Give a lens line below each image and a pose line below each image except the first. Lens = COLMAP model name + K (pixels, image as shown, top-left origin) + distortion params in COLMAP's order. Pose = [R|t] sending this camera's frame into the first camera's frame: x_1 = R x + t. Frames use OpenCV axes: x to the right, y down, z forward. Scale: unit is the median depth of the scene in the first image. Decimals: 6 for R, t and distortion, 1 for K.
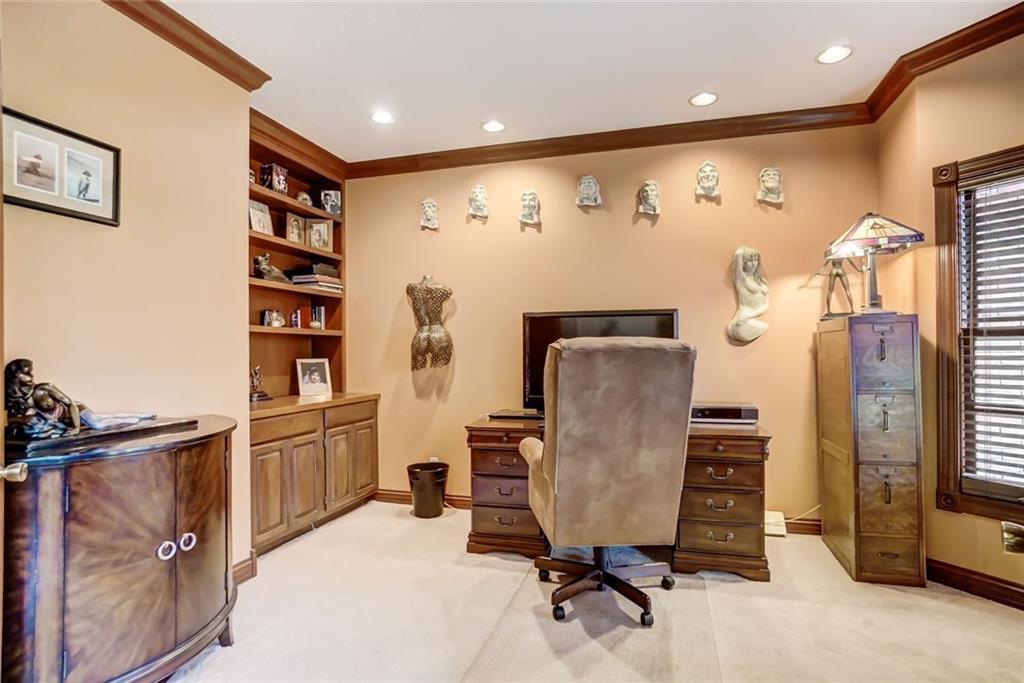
lens RADIAL K [[524.6, 0, 512.2], [0, 524.6, 345.5], [0, 0, 1]] dist [-0.041105, 0.016927]
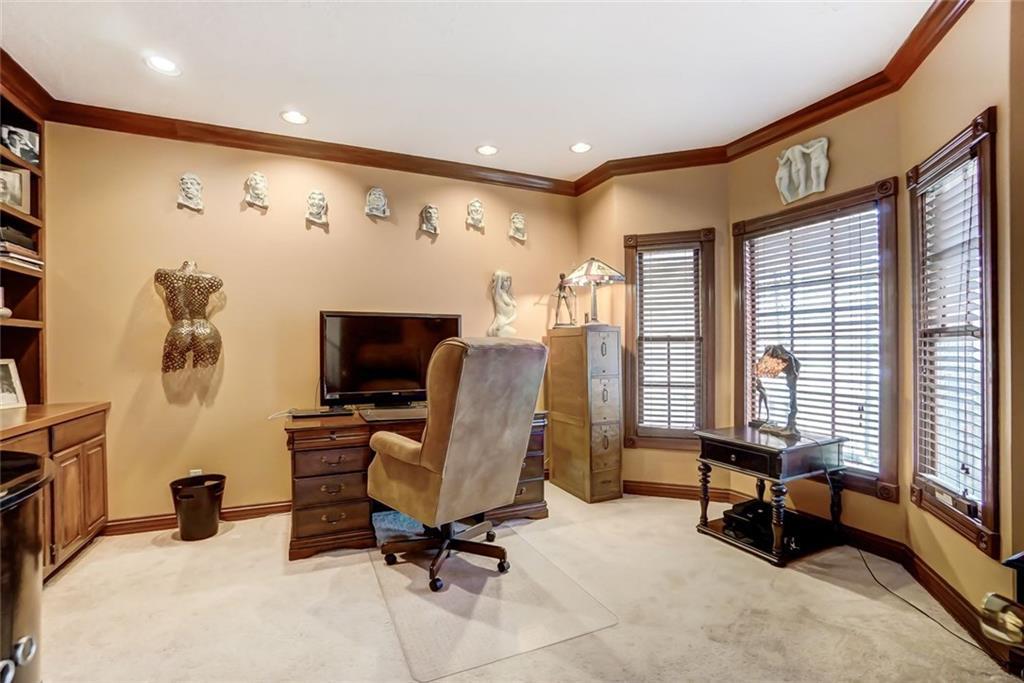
lens RADIAL K [[456.1, 0, 509.4], [0, 456.1, 346.9], [0, 0, 1]] dist [-0.042752, 0.013226]
pose [[0.769077, 0.005744, 0.639130, -0.275397], [-0.009138, 0.999956, 0.002008, 0.001386], [-0.639091, -0.007385, 0.769096, 0.107395]]
